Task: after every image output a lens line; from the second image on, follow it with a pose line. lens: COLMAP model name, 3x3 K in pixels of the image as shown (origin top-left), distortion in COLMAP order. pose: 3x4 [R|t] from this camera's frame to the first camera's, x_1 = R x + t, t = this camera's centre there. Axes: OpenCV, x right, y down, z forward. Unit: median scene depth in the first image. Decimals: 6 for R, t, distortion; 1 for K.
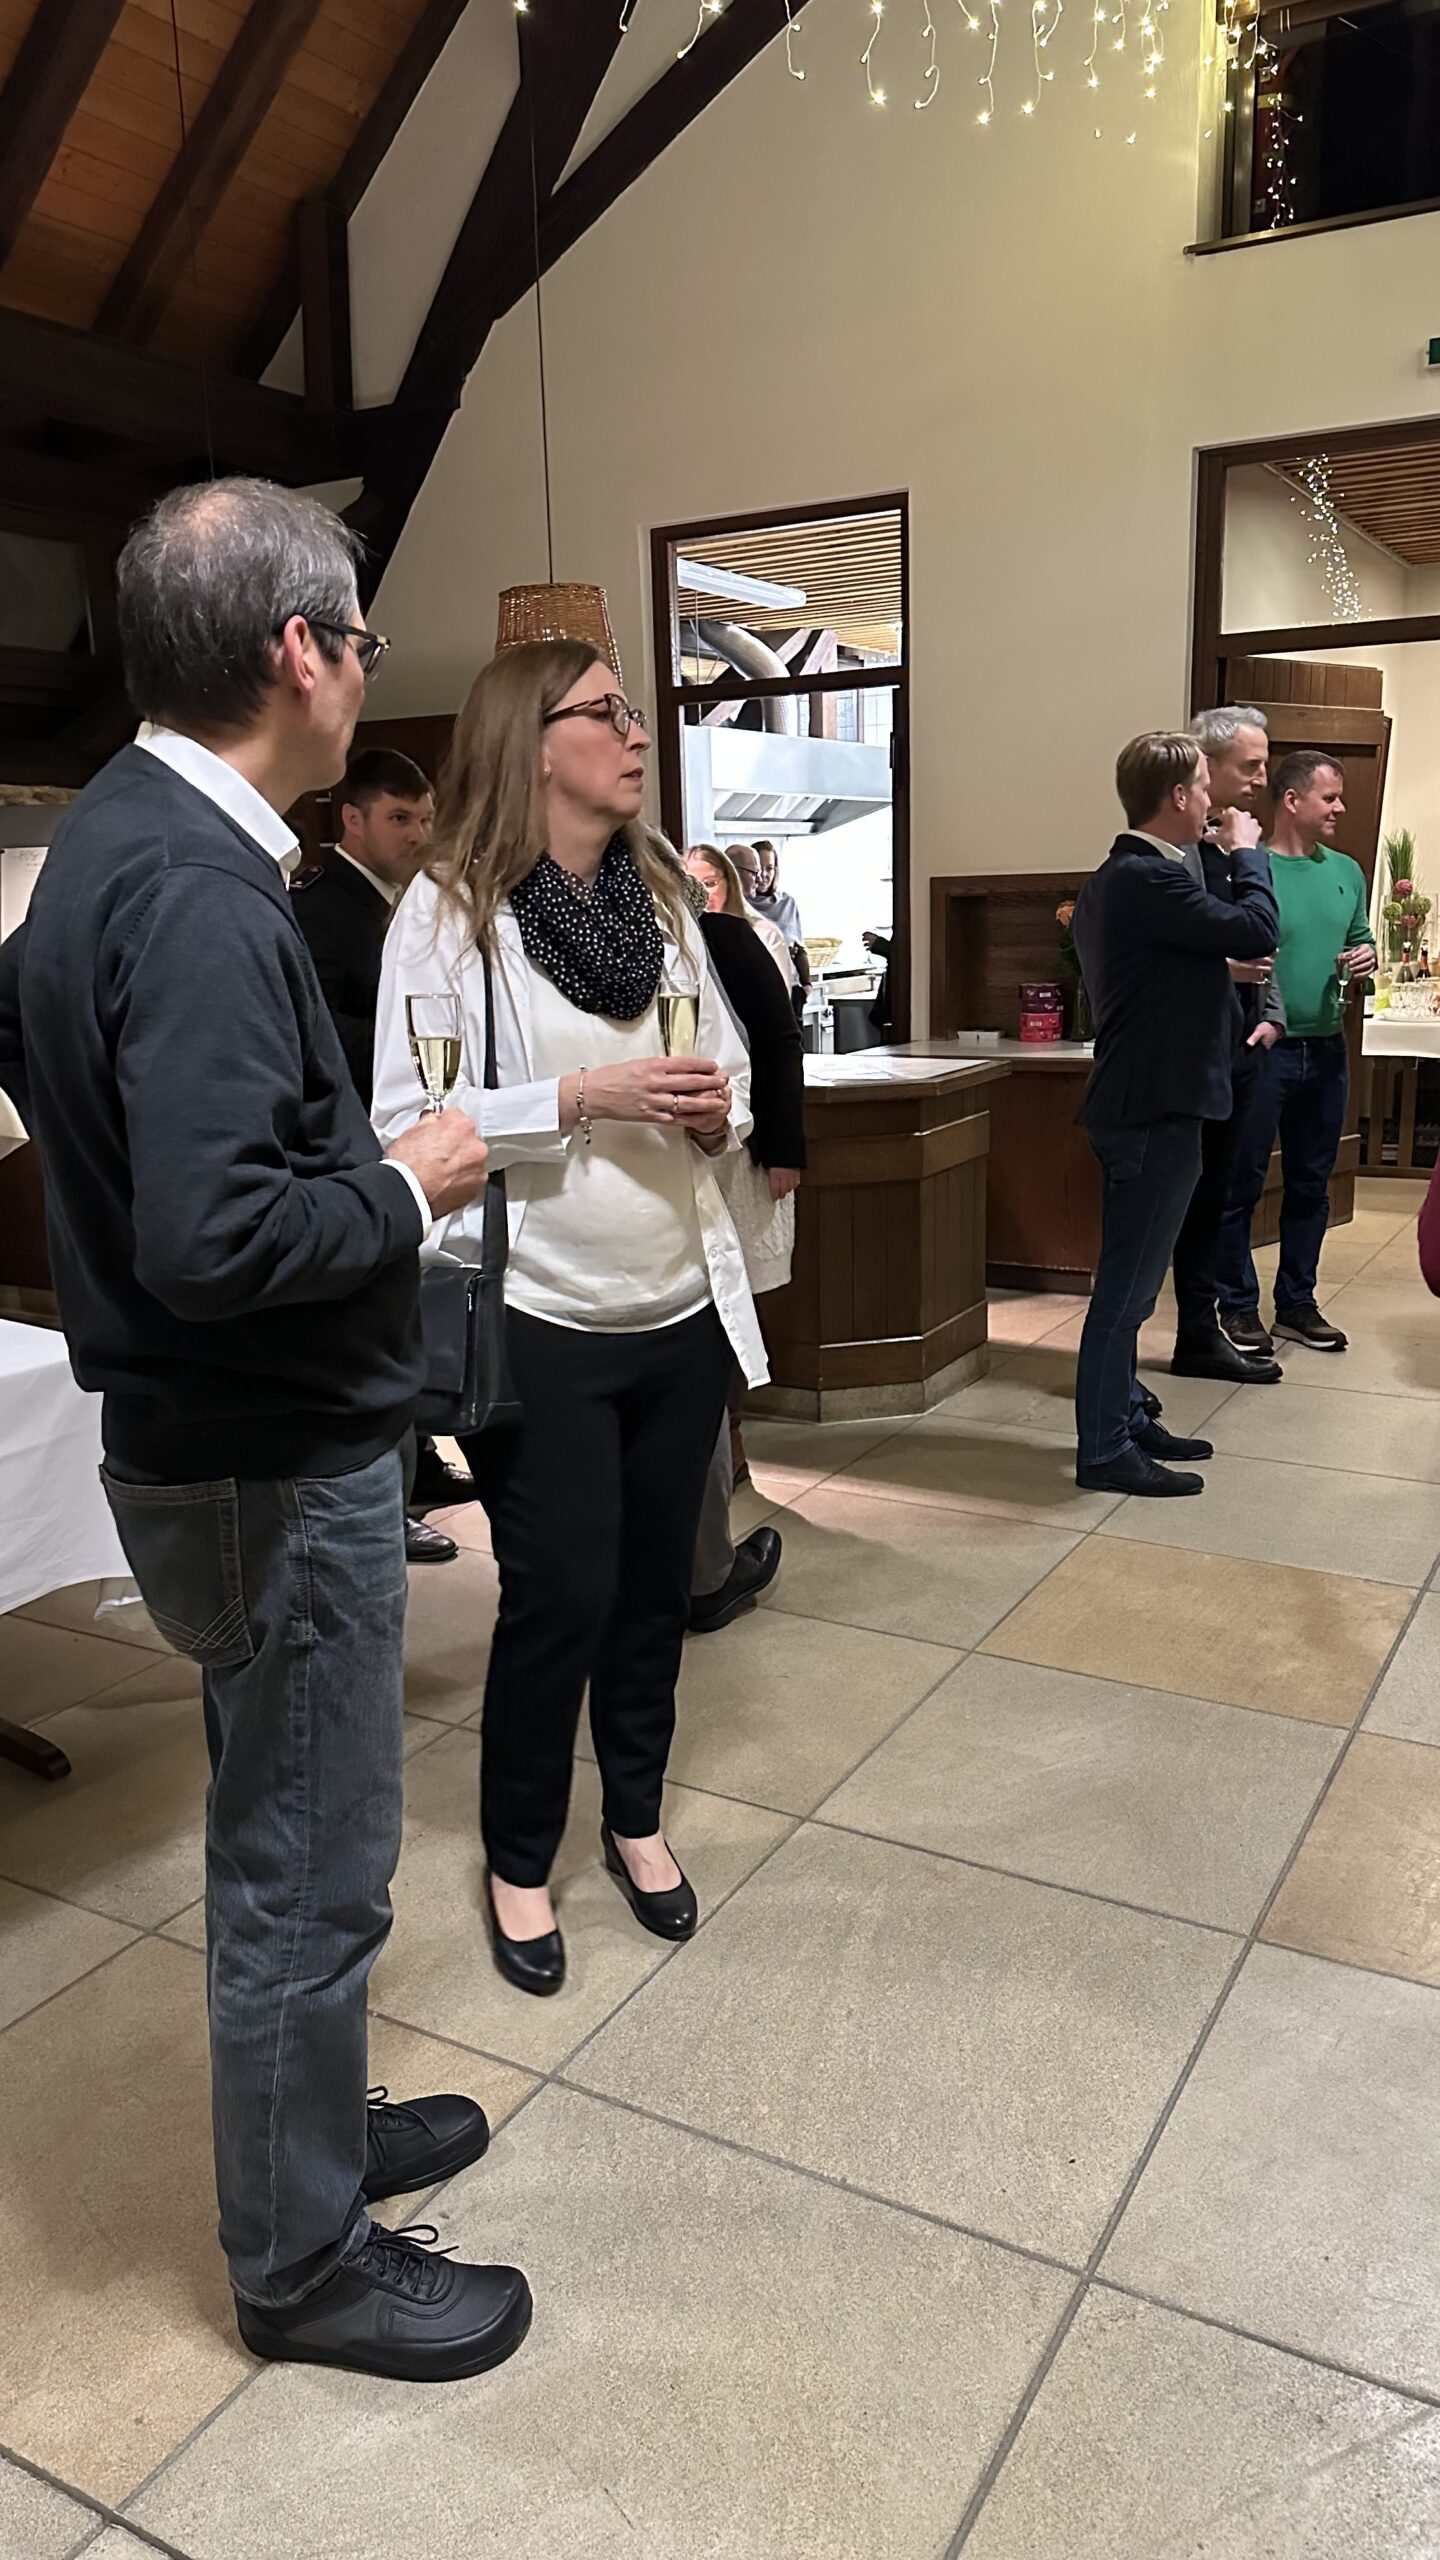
lens RADIAL K [[1780.1, 0, 723.6], [0, 1780.1, 1296.6], [0, 0, 1]] dist [0.059604, -0.079207]
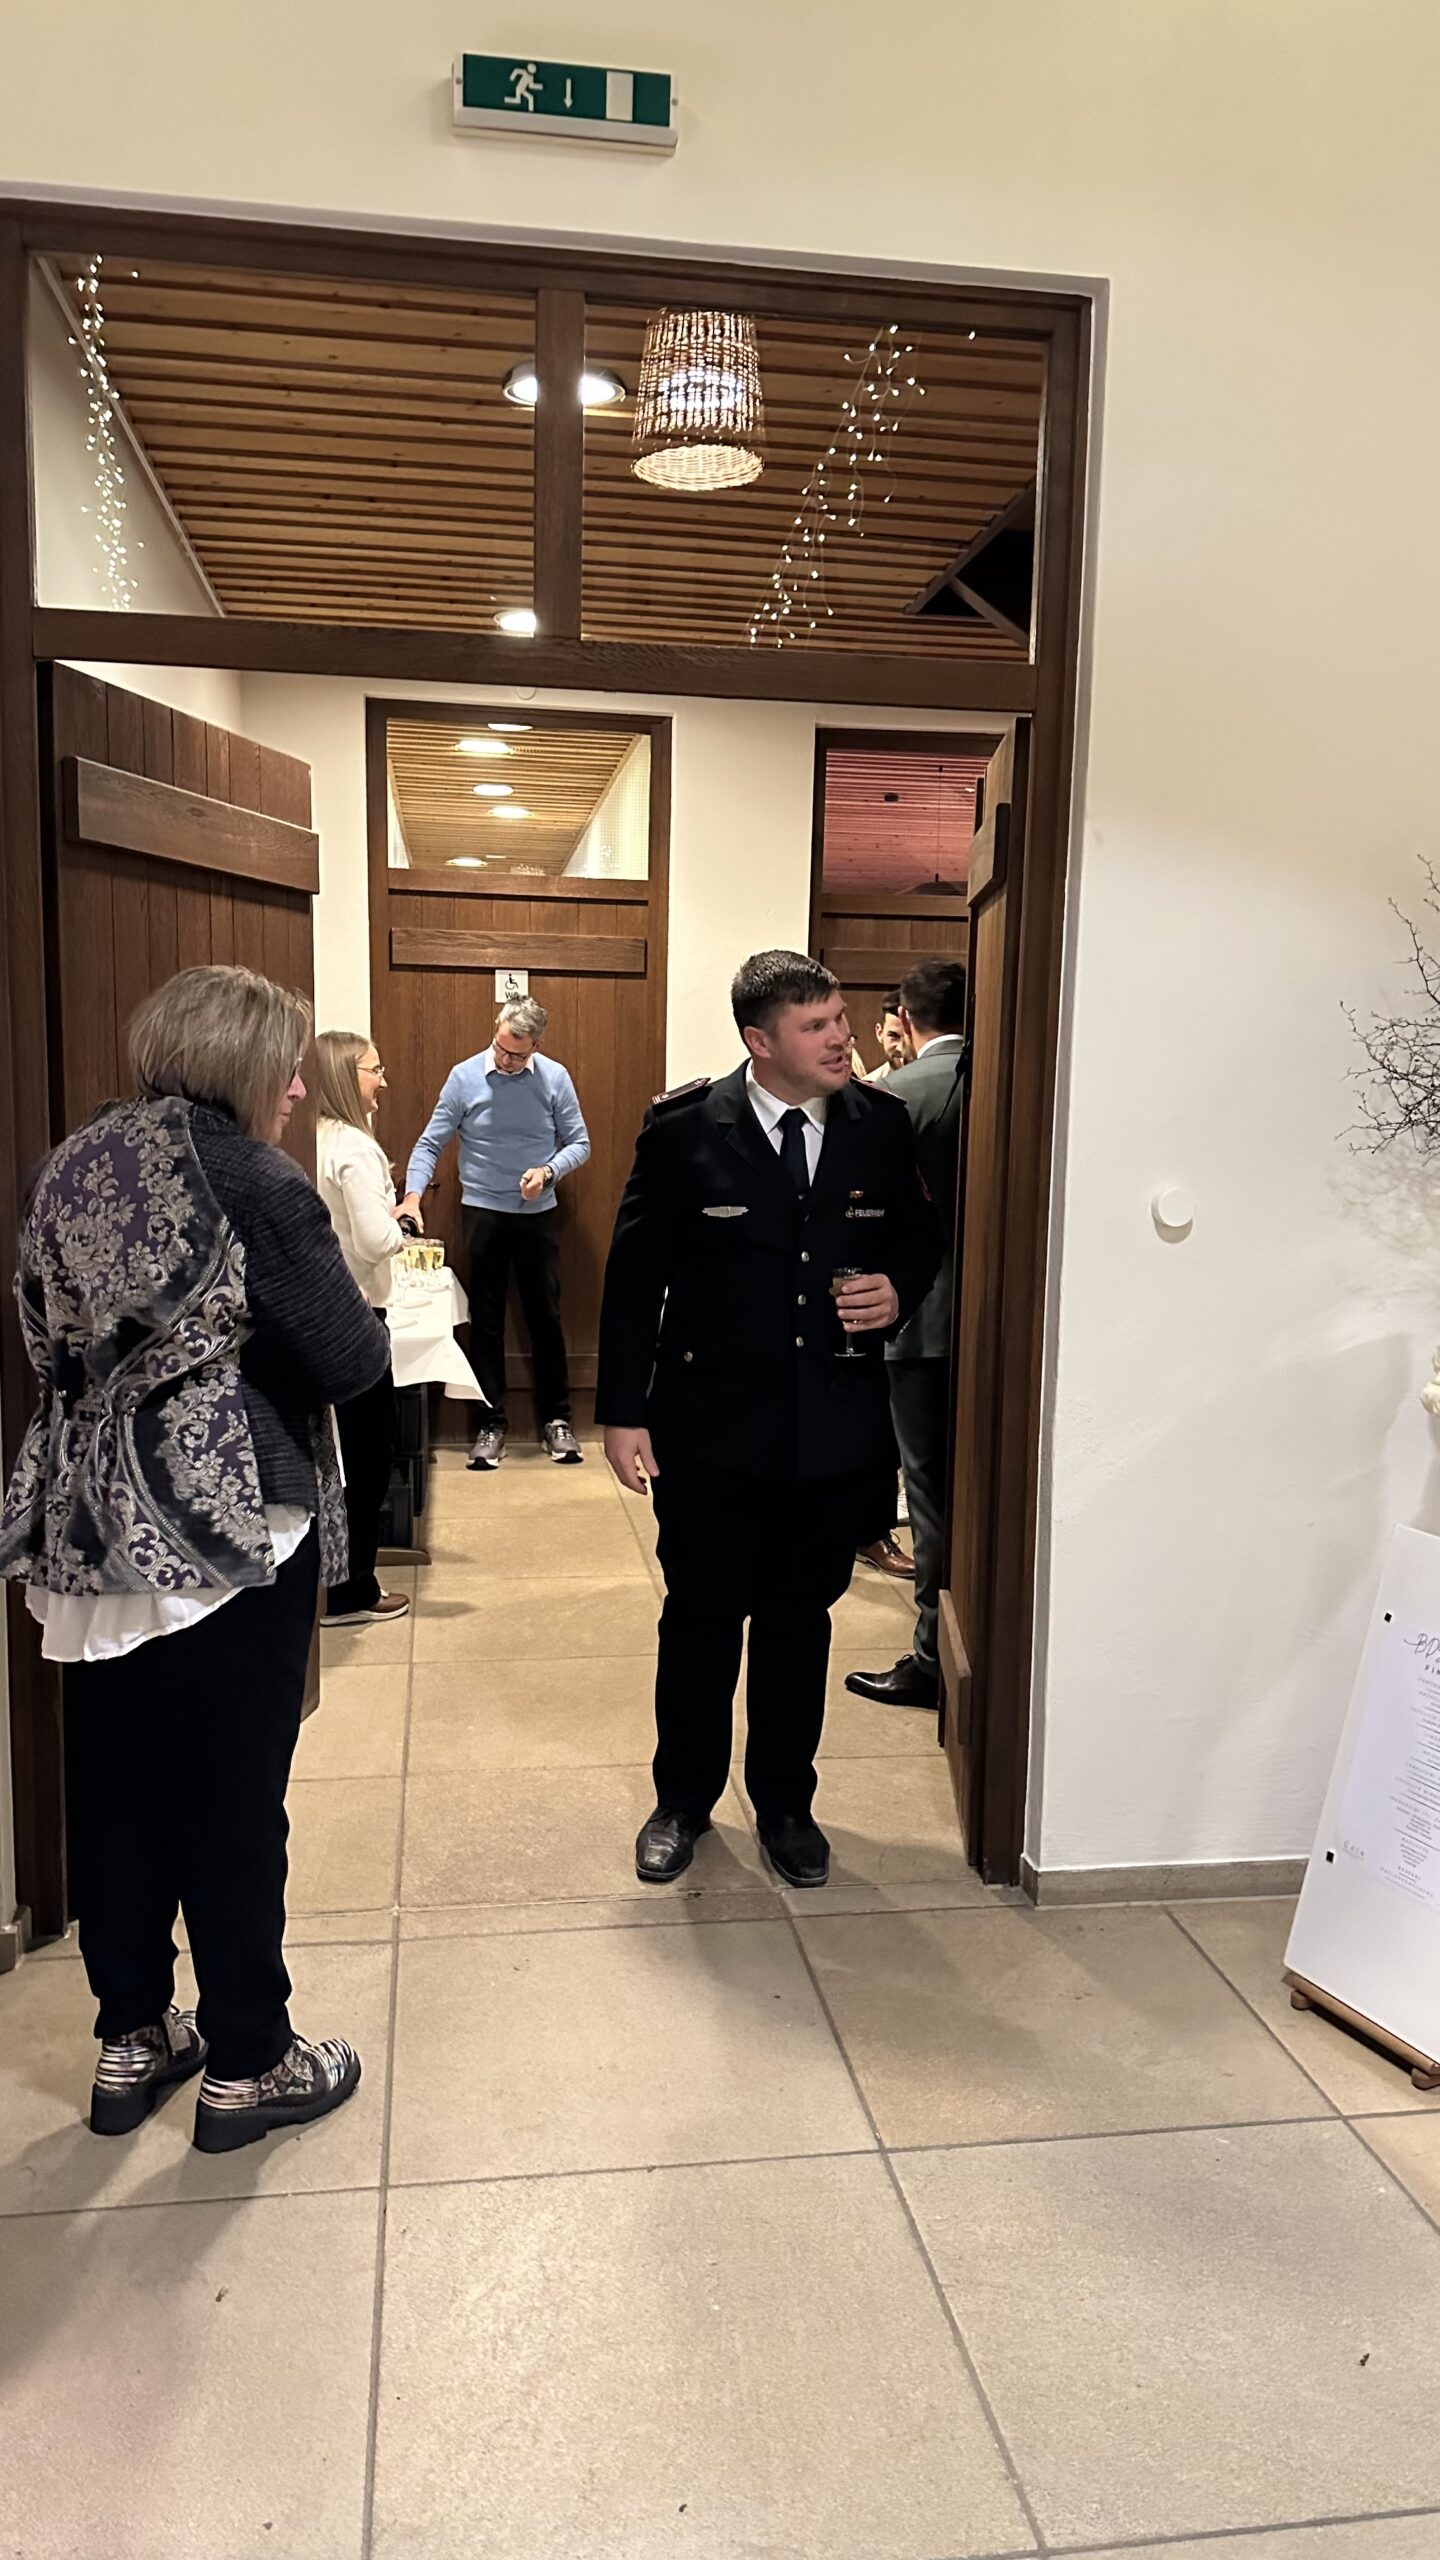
lens RADIAL K [[1780.1, 0, 706.4], [0, 1780.1, 1277.5], [0, 0, 1]] dist [0.059604, -0.079207]
pose [[0.785104, -0.033170, 0.618475, 0.137539], [0.101784, 0.991899, -0.076009, -0.164962], [-0.610943, 0.122625, 0.782120, 0.637712]]
